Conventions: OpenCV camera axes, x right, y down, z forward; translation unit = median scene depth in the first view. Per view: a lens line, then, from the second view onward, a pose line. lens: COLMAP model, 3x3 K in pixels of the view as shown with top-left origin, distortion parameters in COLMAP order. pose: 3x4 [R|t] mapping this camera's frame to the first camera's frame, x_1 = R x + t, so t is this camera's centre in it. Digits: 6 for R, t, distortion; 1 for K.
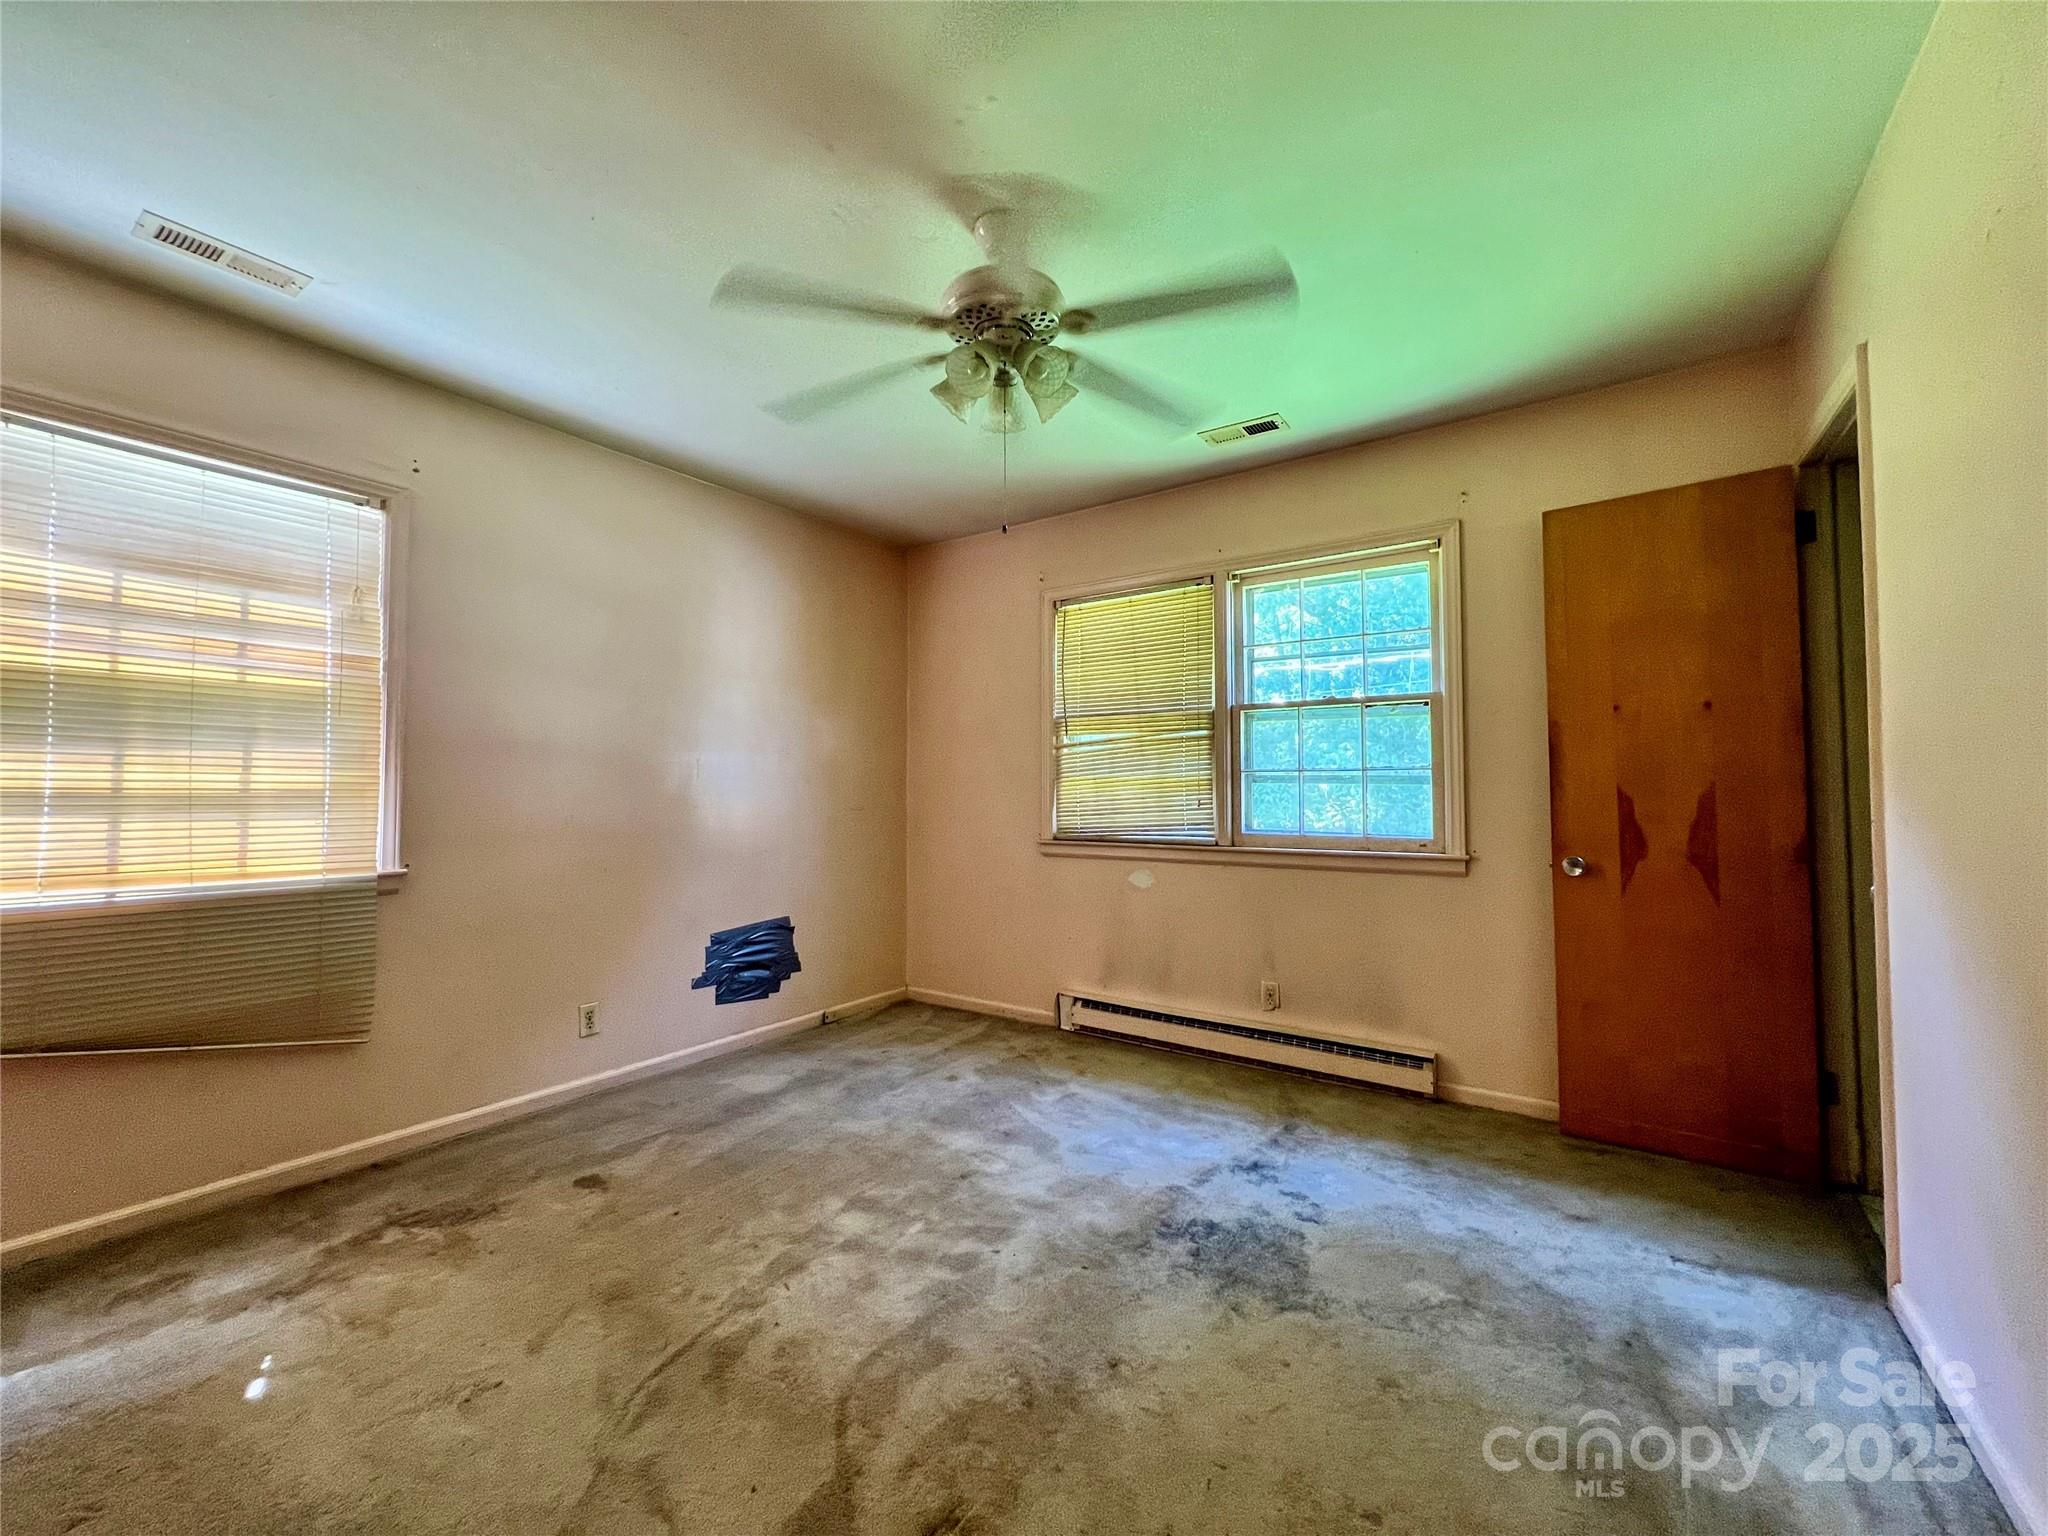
lens RADIAL K [[830.6, 0, 1021.2], [0, 830.6, 731.9], [0, 0, 1]] dist [0.001232, 0.000259]
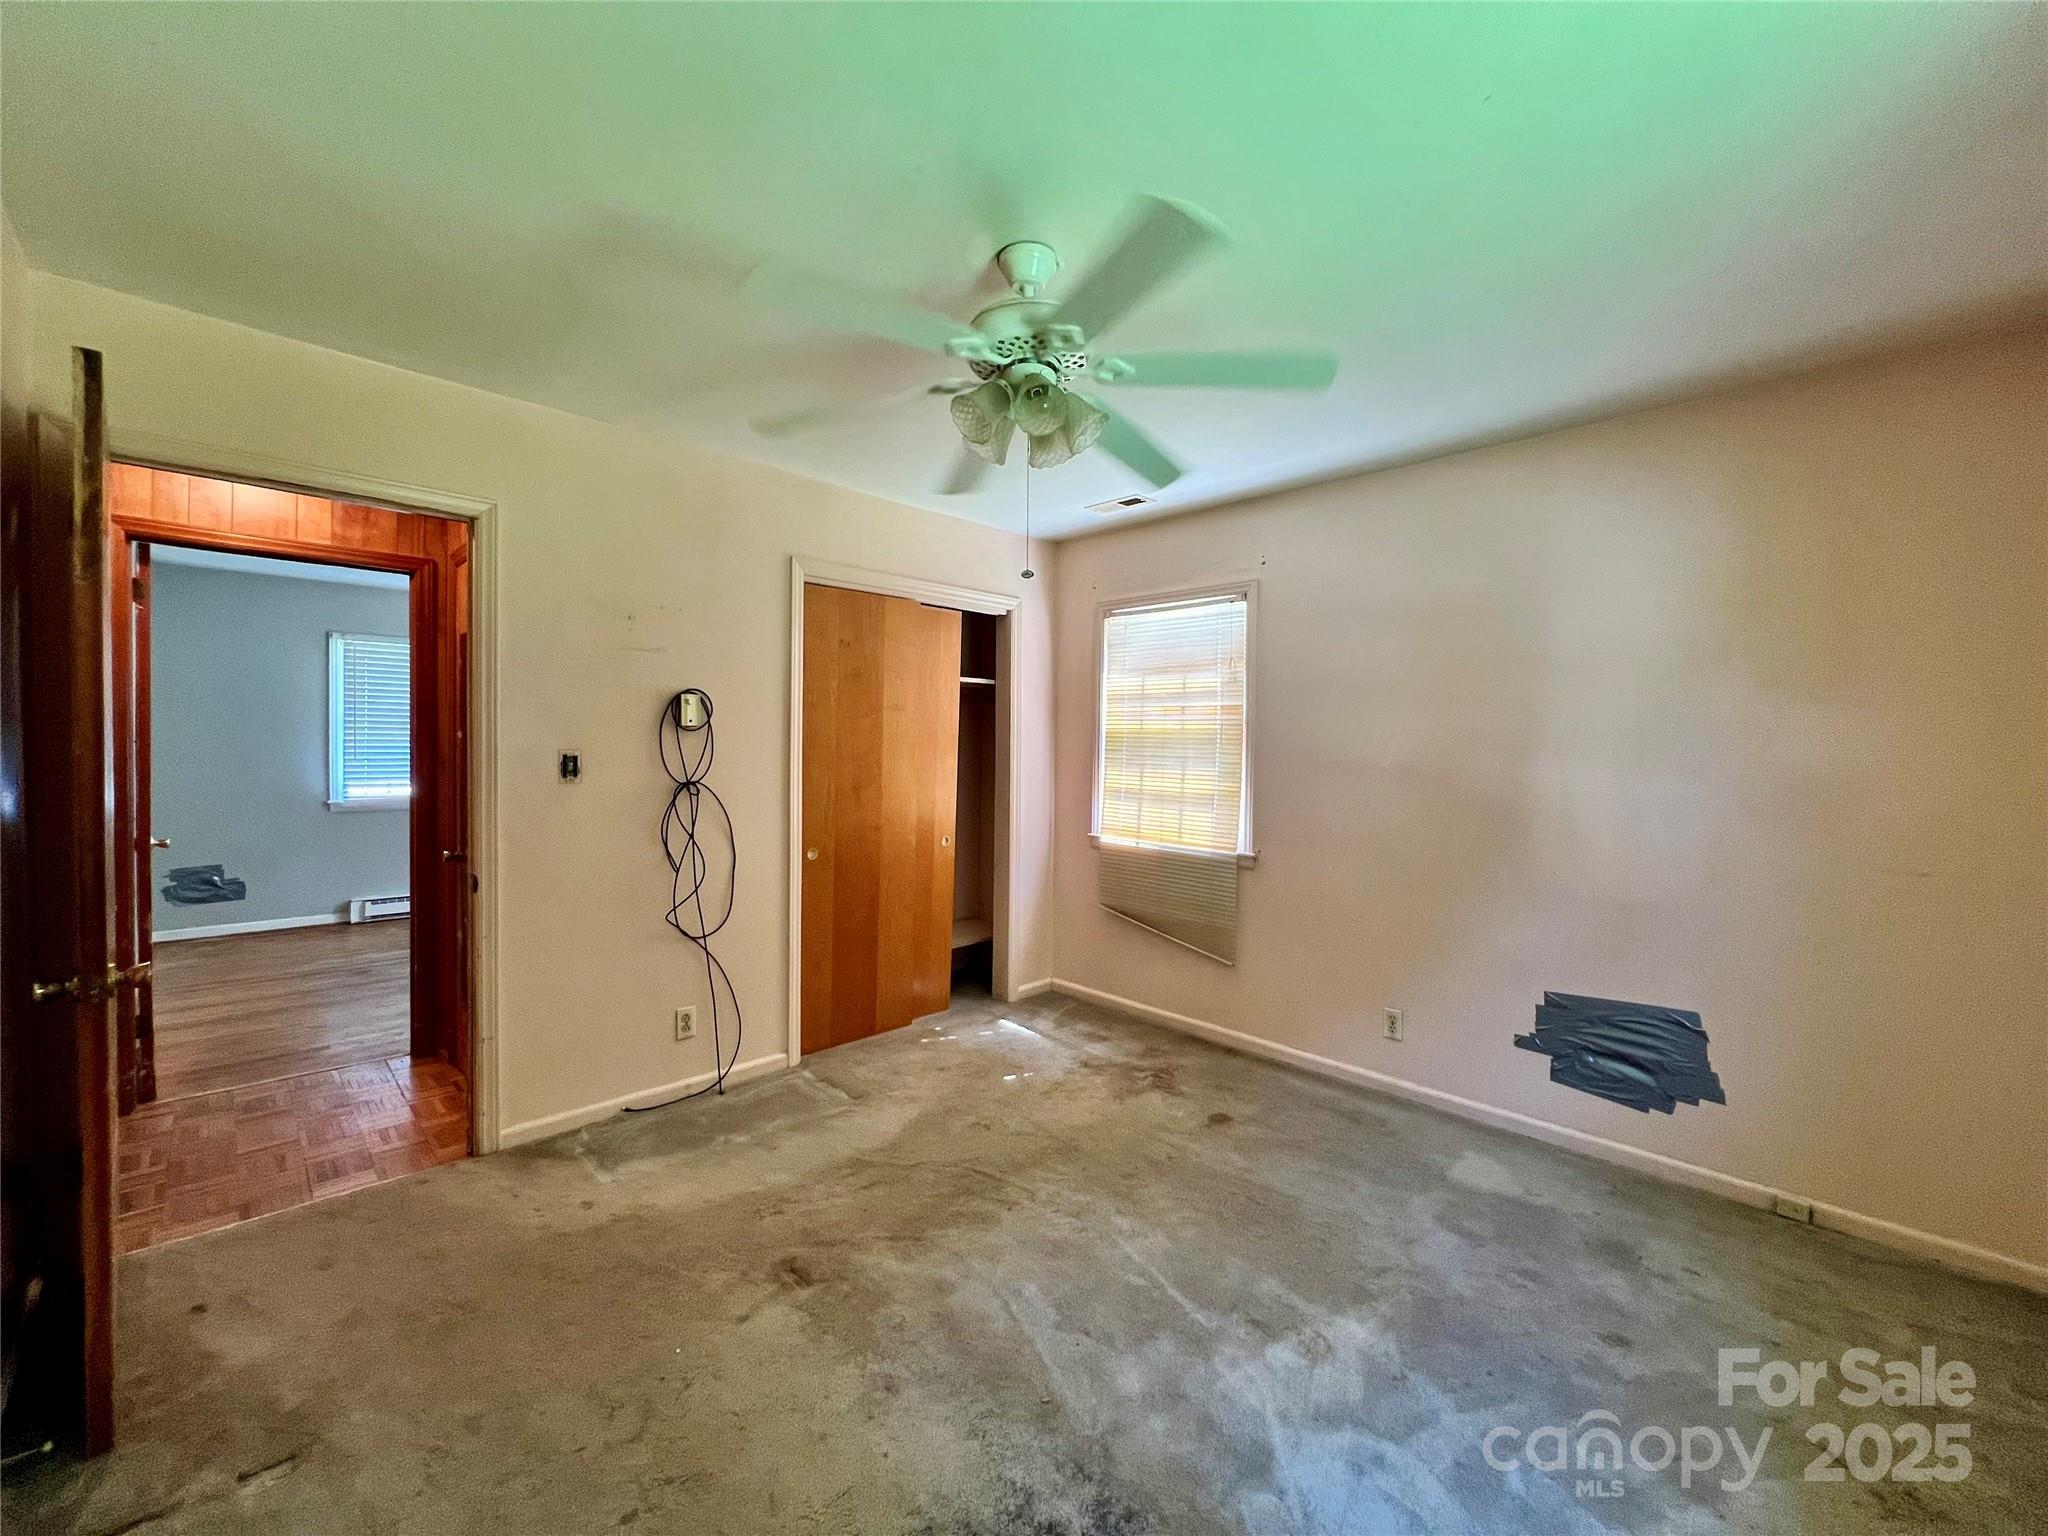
lens RADIAL K [[830.6, 0, 1021.2], [0, 830.6, 731.9], [0, 0, 1]] dist [0.001232, 0.000259]
pose [[-0.186010, -0.013090, -0.982461, 0.745301], [0.056159, 0.998135, -0.023931, -0.029847], [0.980942, -0.059625, -0.184928, 0.925626]]
